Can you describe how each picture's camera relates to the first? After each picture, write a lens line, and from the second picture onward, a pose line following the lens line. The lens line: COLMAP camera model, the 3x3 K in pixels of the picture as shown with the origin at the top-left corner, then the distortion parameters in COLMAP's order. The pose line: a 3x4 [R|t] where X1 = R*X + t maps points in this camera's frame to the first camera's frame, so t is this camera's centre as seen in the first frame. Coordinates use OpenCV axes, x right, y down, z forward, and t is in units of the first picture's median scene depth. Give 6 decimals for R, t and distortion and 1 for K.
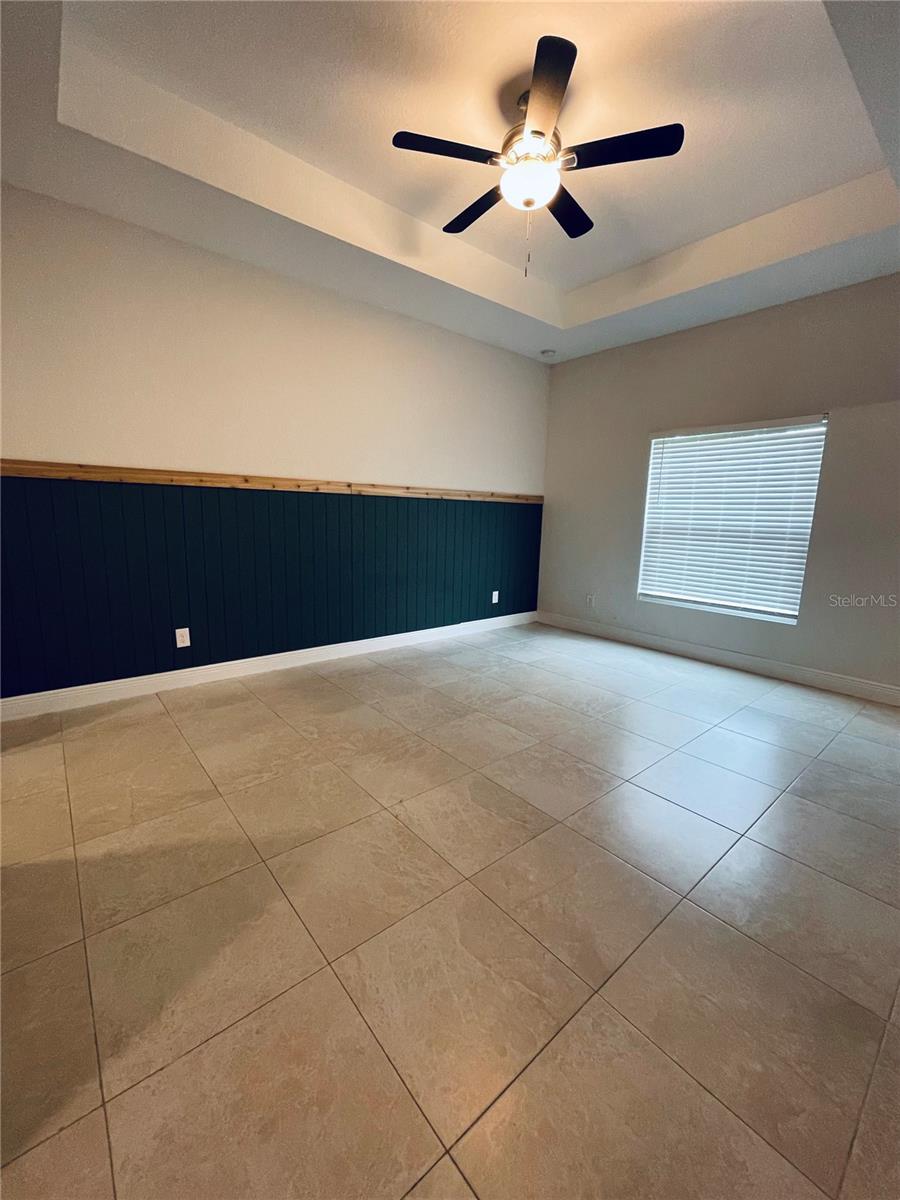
lens RADIAL K [[486.1, 0, 449.3], [0, 486.1, 596.3], [0, 0, 1]] dist [-0.003273, 0.000601]
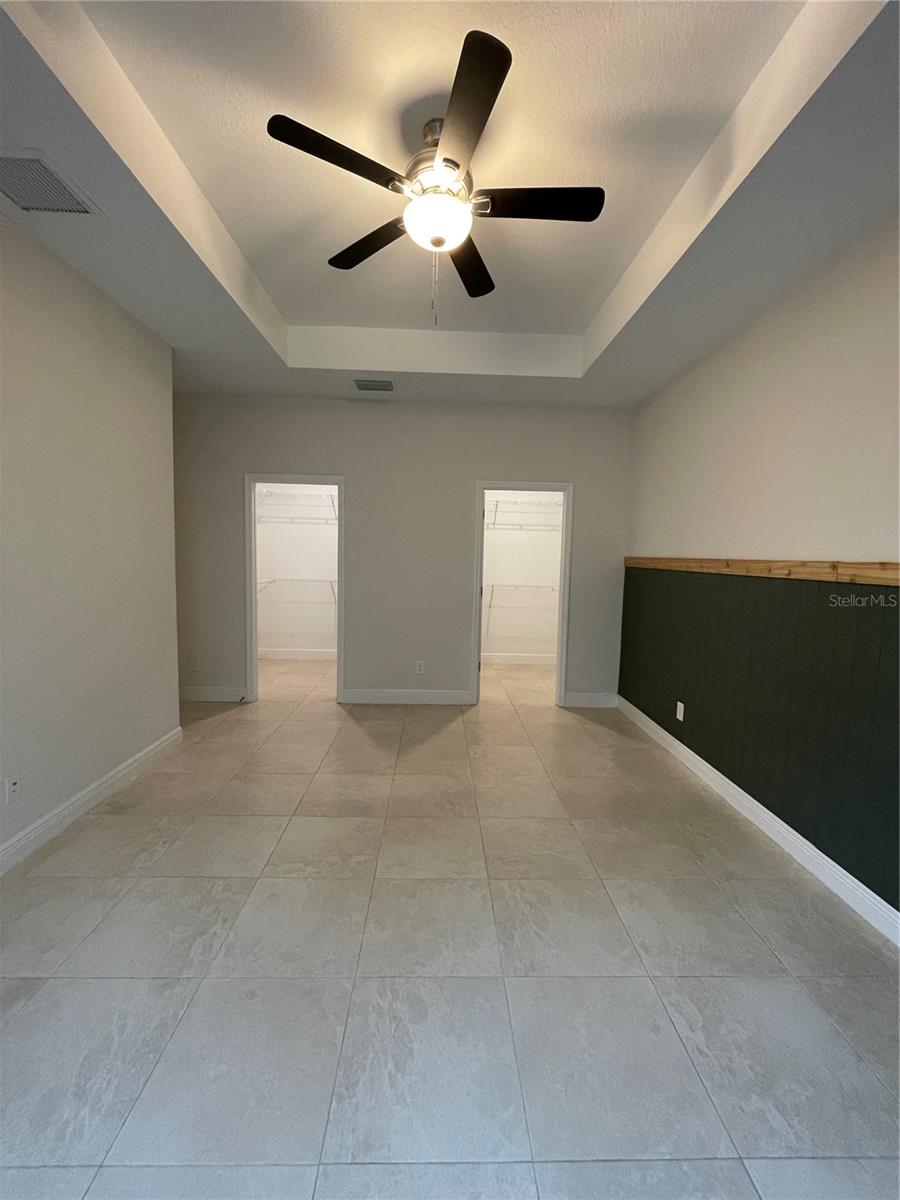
lens RADIAL K [[486.1, 0, 449.3], [0, 486.1, 596.3], [0, 0, 1]] dist [-0.003273, 0.000601]
pose [[-0.623255, 0.026079, -0.781584, 0.605599], [-0.170585, 0.970842, 0.168423, -0.258268], [0.763187, 0.238297, -0.600634, 1.216887]]
